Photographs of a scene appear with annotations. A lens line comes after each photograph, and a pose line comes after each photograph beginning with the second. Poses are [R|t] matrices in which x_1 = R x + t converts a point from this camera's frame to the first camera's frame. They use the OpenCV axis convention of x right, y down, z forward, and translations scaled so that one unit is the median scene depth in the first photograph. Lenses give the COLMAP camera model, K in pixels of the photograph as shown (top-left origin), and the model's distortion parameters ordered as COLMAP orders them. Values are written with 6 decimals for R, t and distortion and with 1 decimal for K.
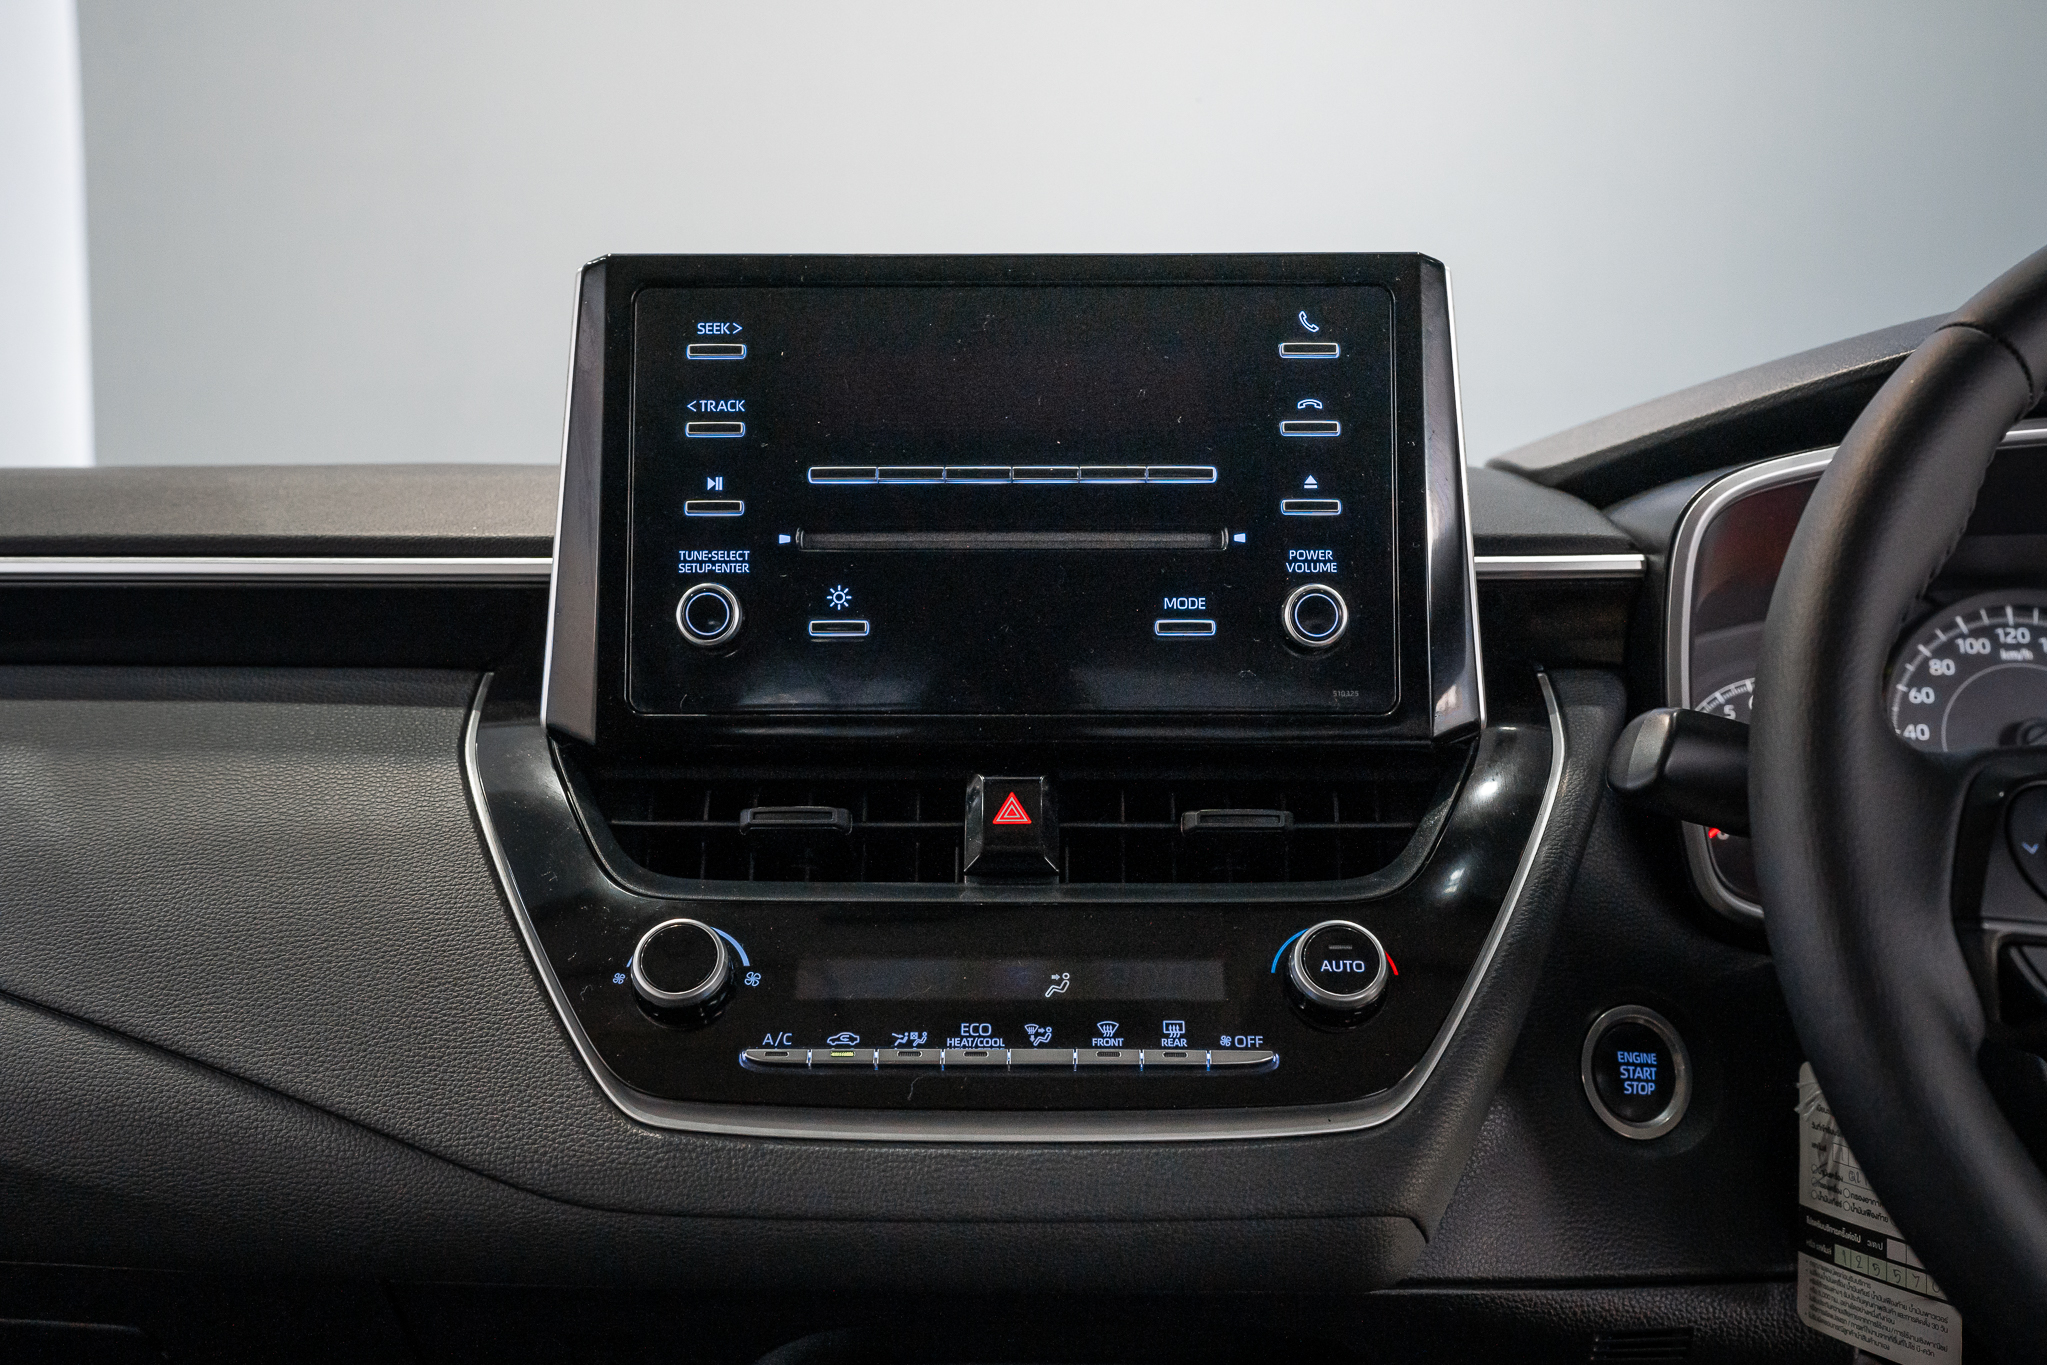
lens RADIAL K [[2094.1, 0, 1018.0], [0, 2094.1, 684.1], [0, 0, 1]] dist [-0.006595, 0.000000]
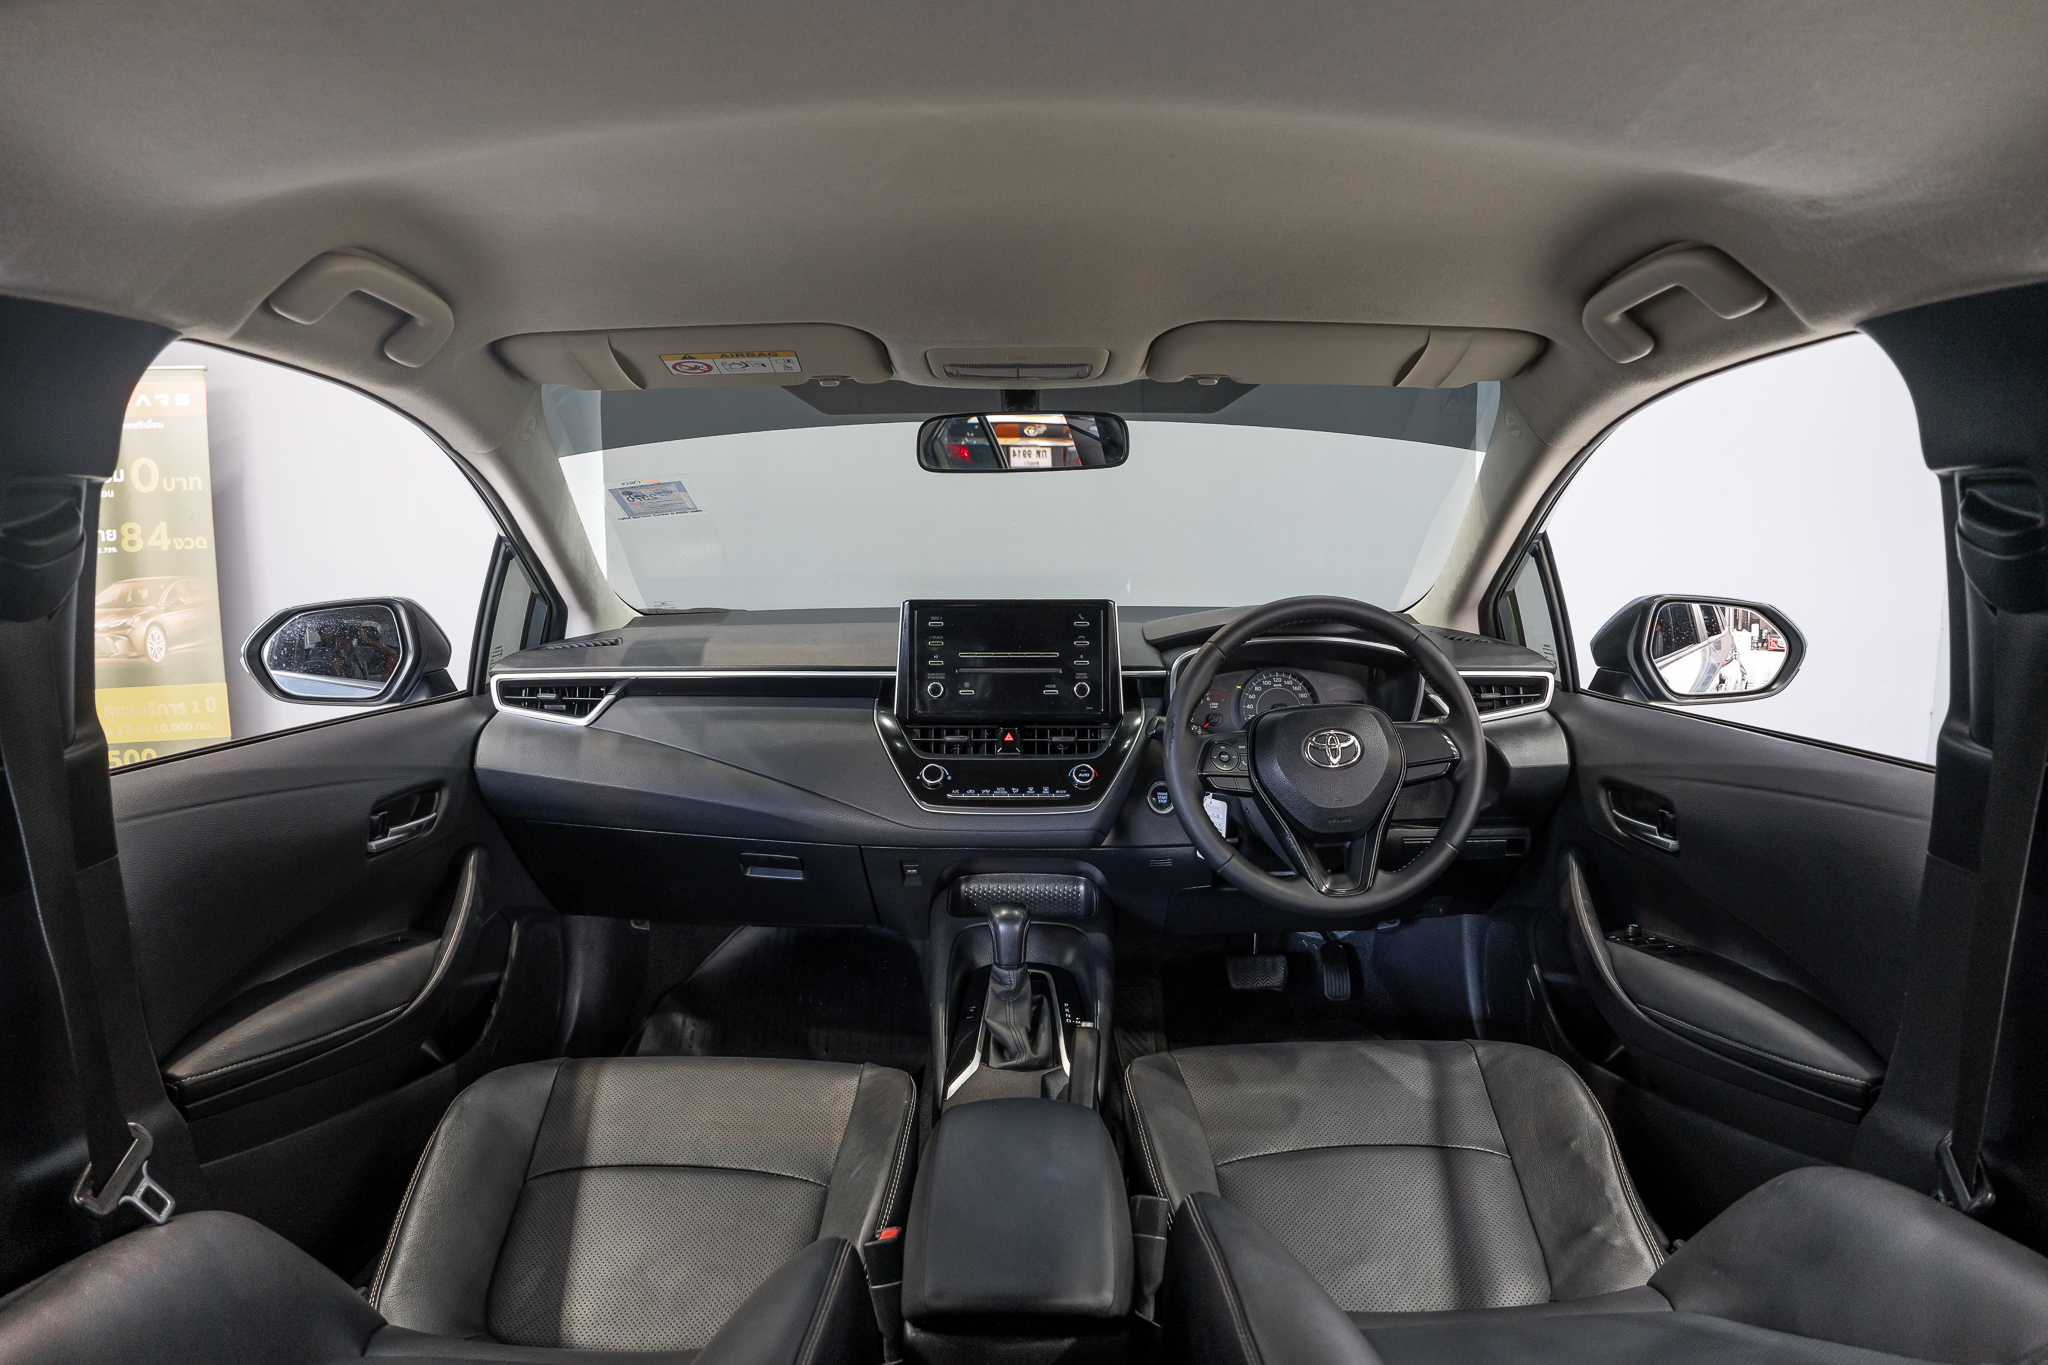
lens RADIAL K [[1246.1, 0, 1028.7], [0, 1246.1, 681.5], [0, 0, 1]] dist [-0.129998, -0.003983]
pose [[0.999687, -0.003186, 0.024812, -0.024331], [0.000778, 0.995337, 0.096458, -0.282098], [-0.025004, -0.096409, 0.995028, -1.426193]]
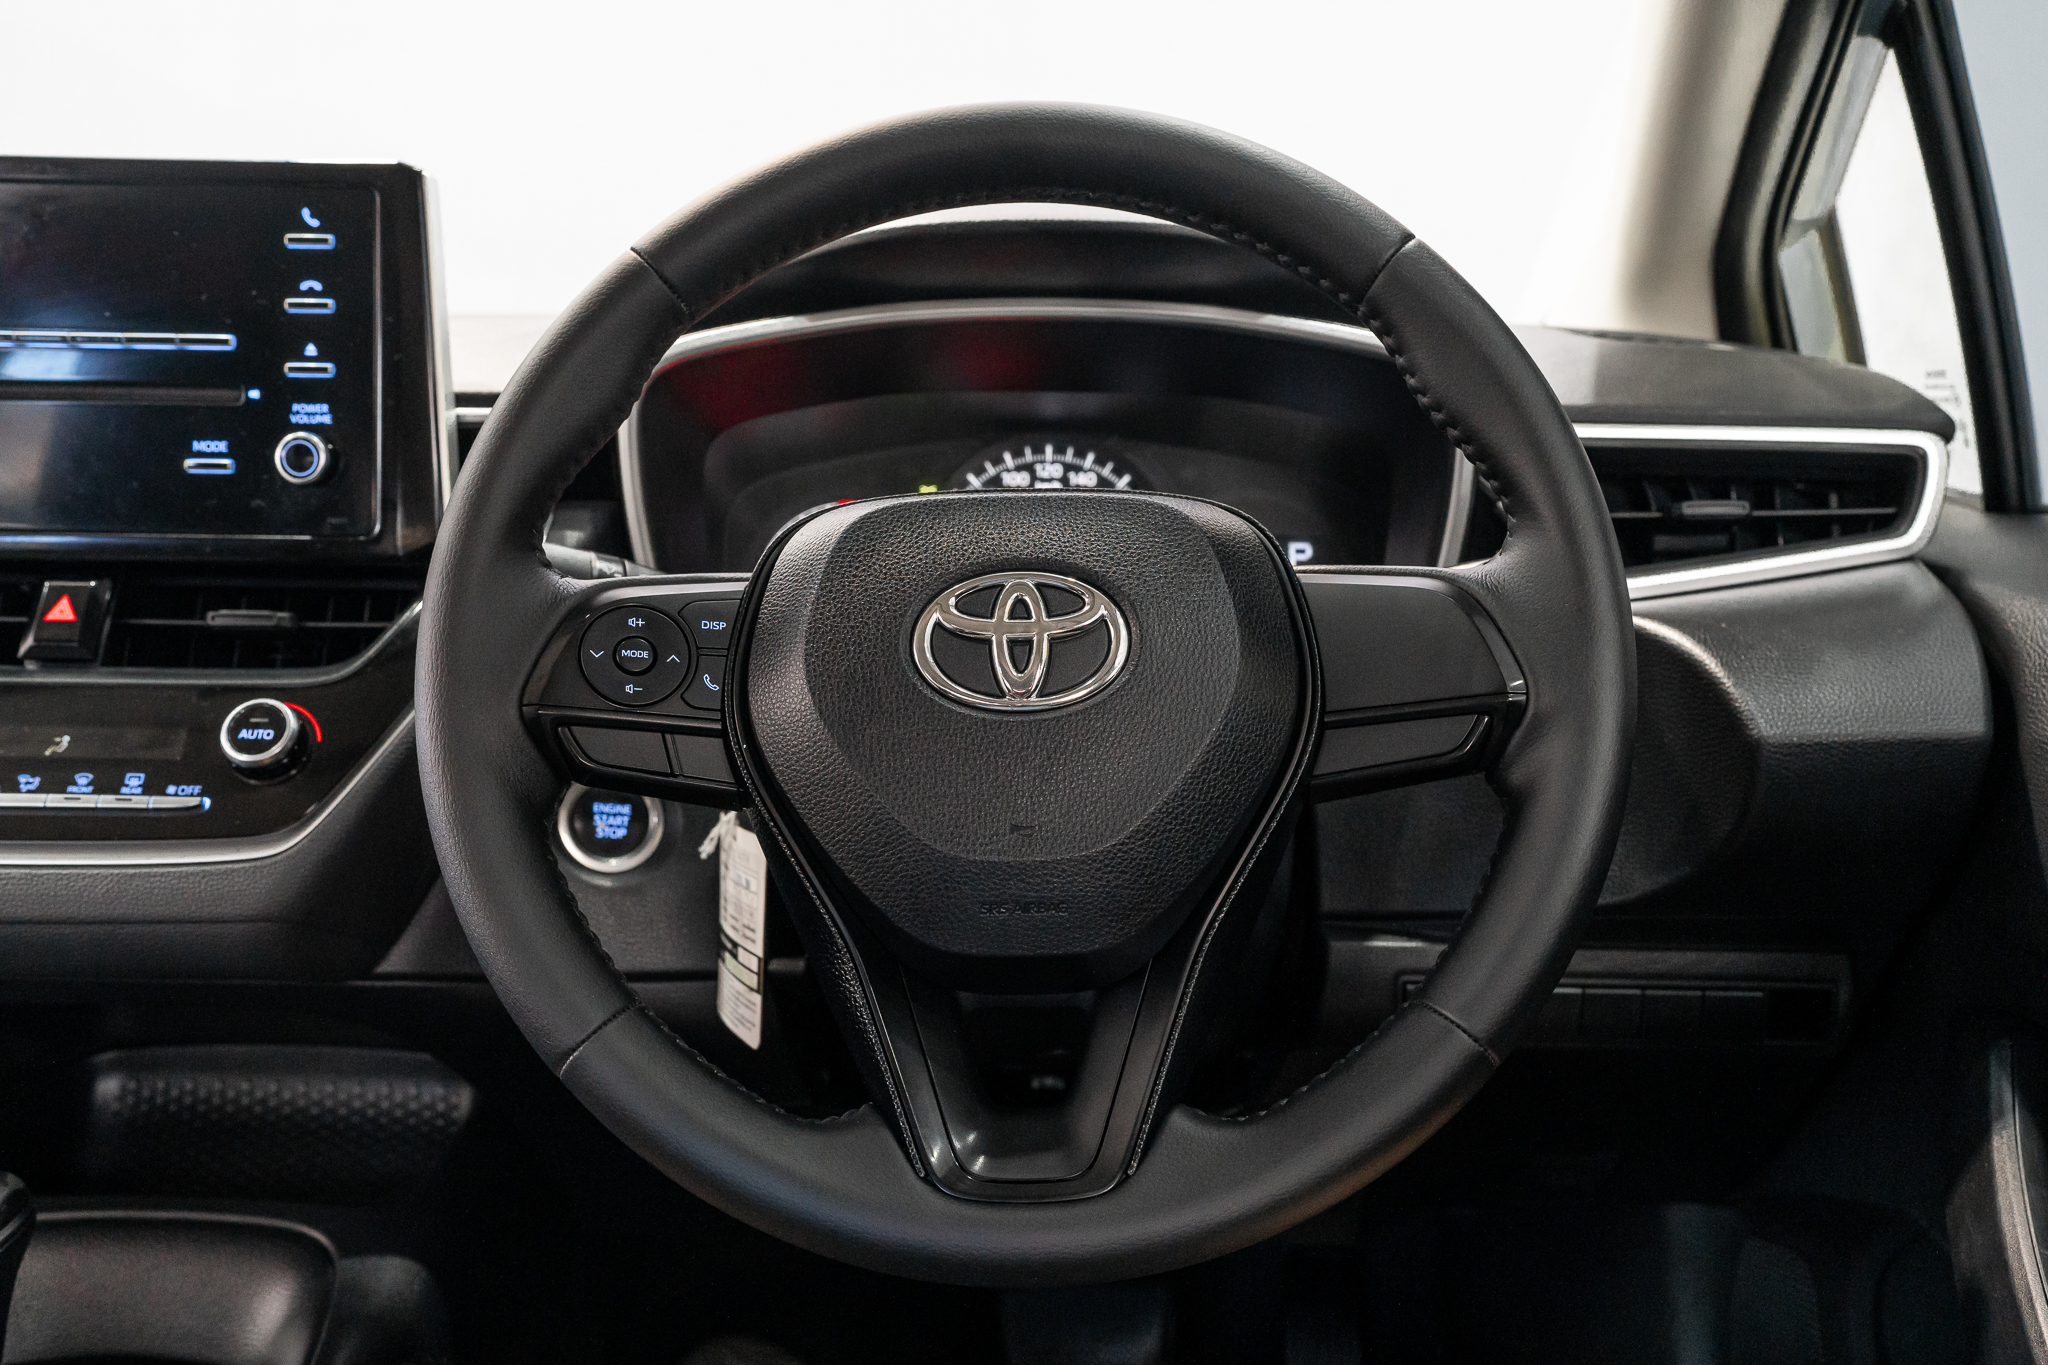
lens RADIAL K [[2046.1, 0, 1011.6], [0, 2046.1, 689.8], [0, 0, 1]] dist [0.029626, 0.000000]
pose [[0.999638, 0.012313, -0.023939, 0.585898], [-0.009529, 0.993533, 0.113139, -0.037264], [0.025177, -0.112870, 0.993291, -0.227571]]
